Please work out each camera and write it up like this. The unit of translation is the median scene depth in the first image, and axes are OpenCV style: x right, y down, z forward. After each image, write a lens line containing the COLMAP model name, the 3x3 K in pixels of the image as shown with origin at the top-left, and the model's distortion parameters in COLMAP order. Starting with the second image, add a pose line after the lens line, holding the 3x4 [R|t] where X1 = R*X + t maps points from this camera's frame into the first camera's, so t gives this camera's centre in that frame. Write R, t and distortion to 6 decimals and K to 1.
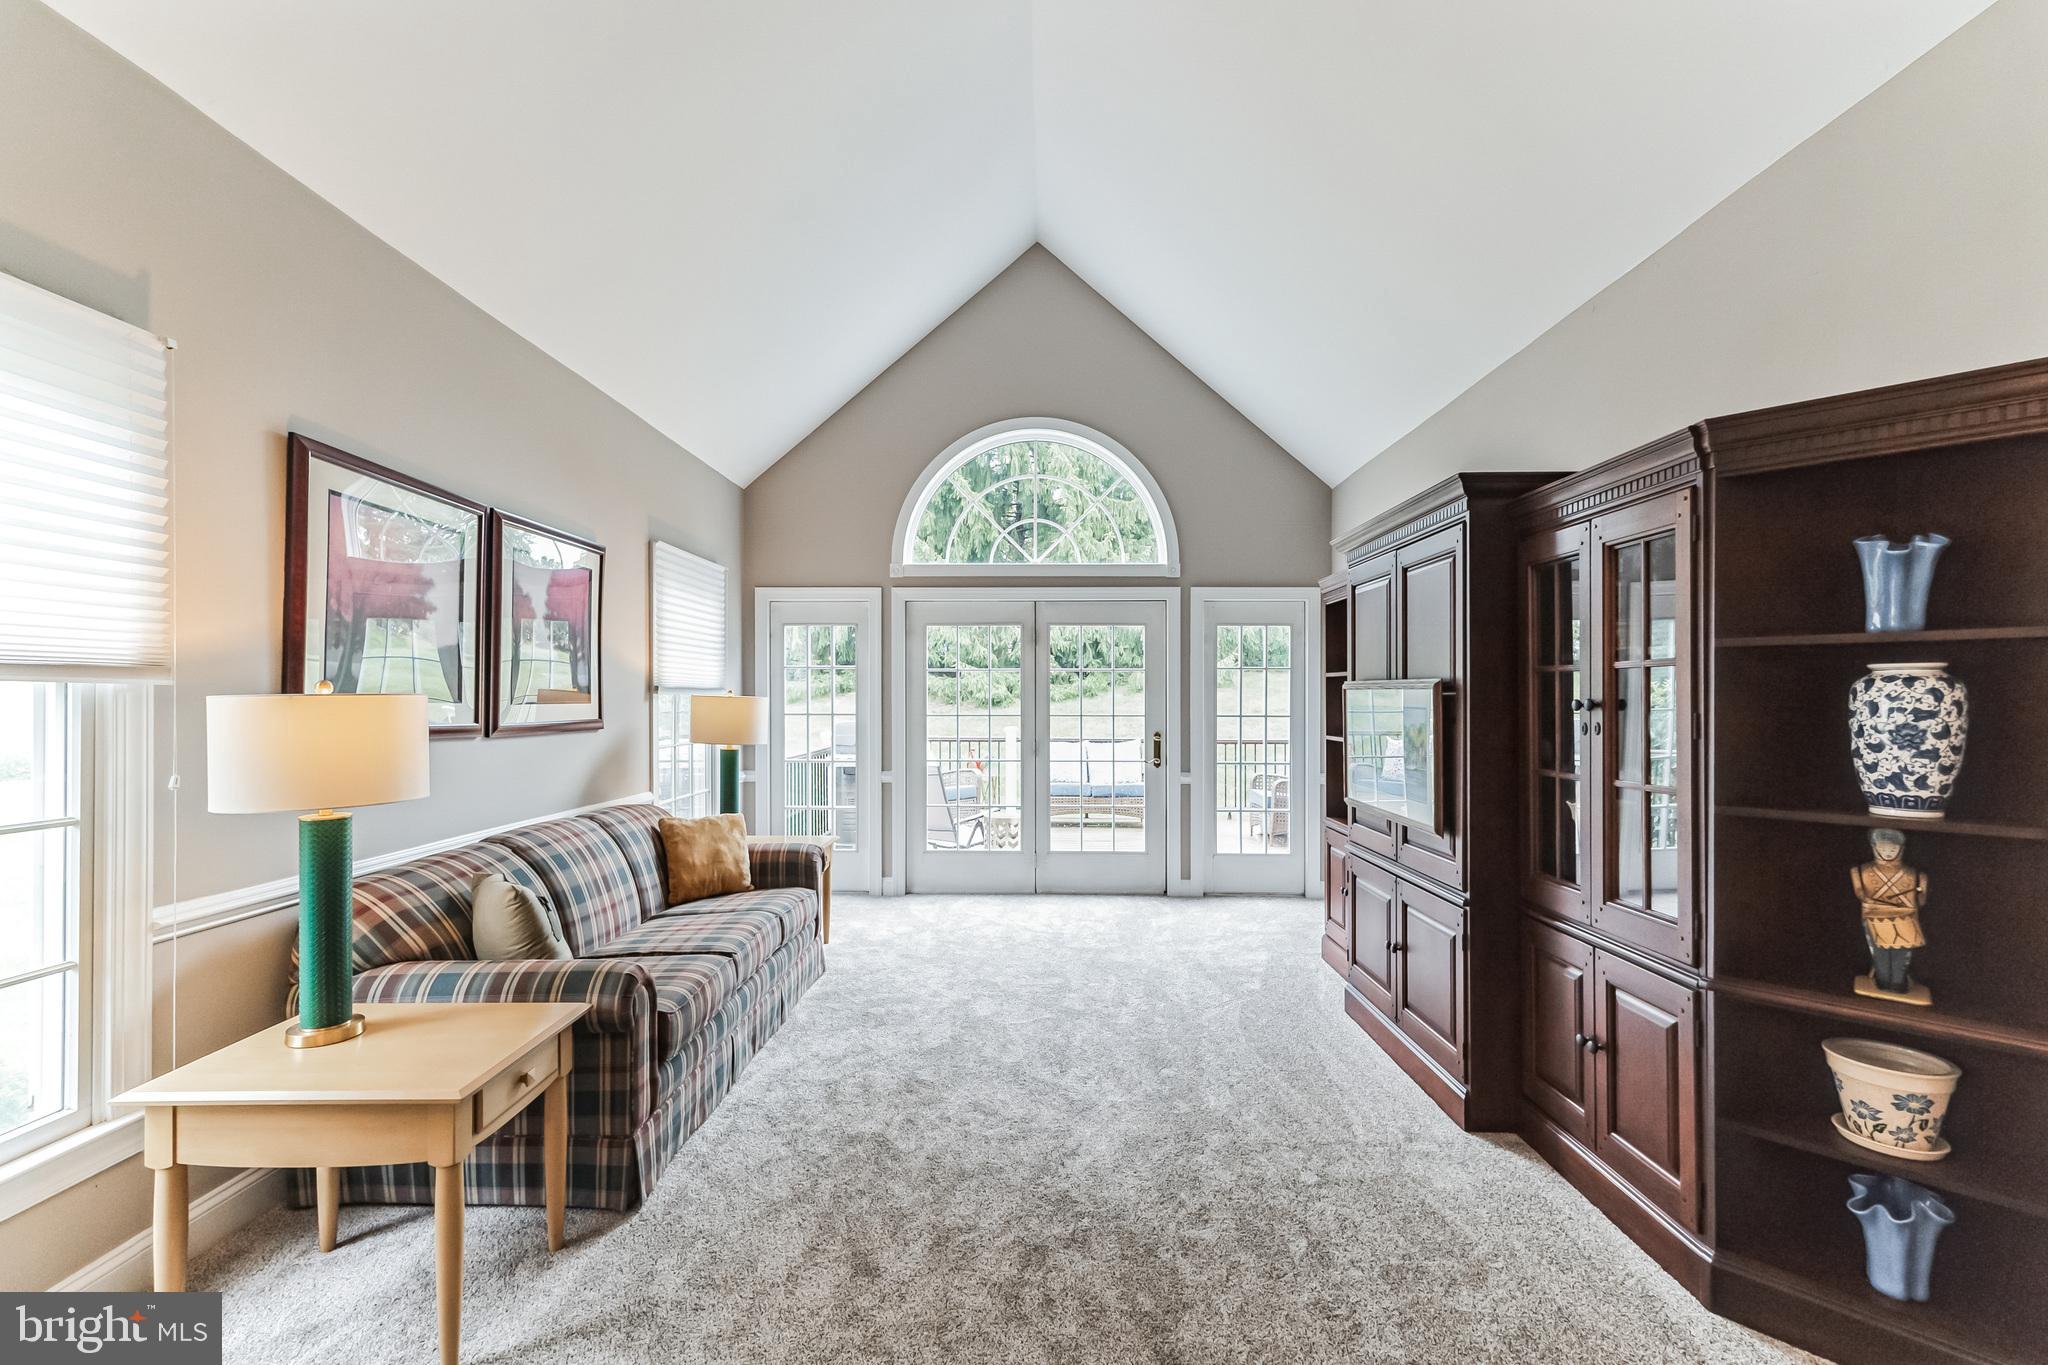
lens RADIAL K [[905.6, 0, 1016.2], [0, 905.6, 700.7], [0, 0, 1]] dist [0.016311, 0.000033]
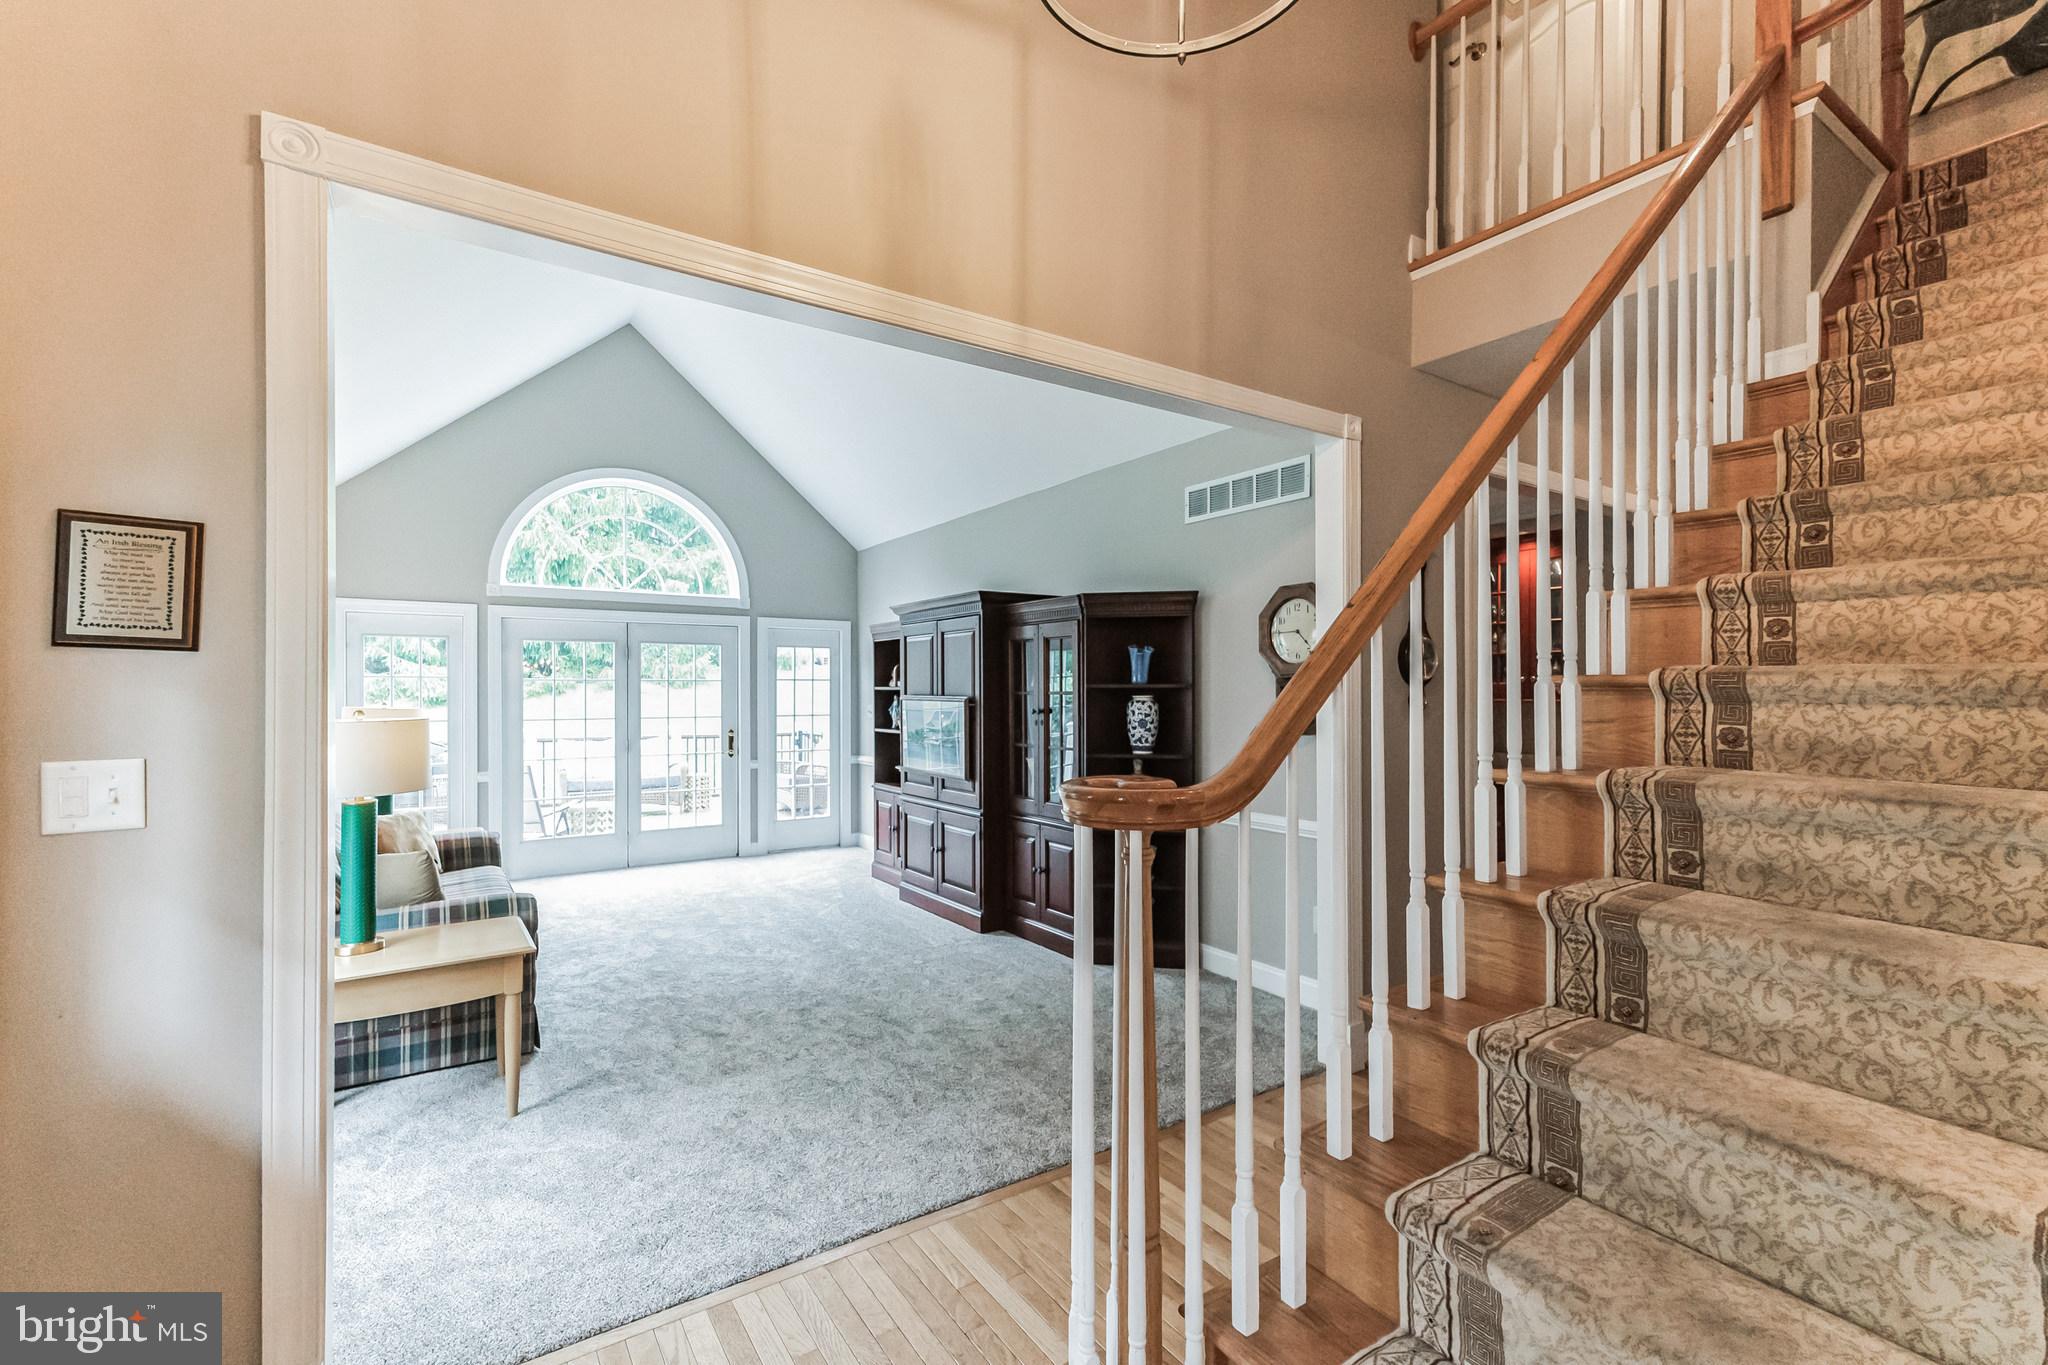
lens RADIAL K [[905.6, 0, 1016.2], [0, 905.6, 700.7], [0, 0, 1]] dist [0.016311, 0.000033]
pose [[0.822796, -0.010005, 0.568248, -0.522545], [0.005397, 0.999938, 0.009791, -0.034680], [-0.568311, -0.004989, 0.822799, -0.603417]]
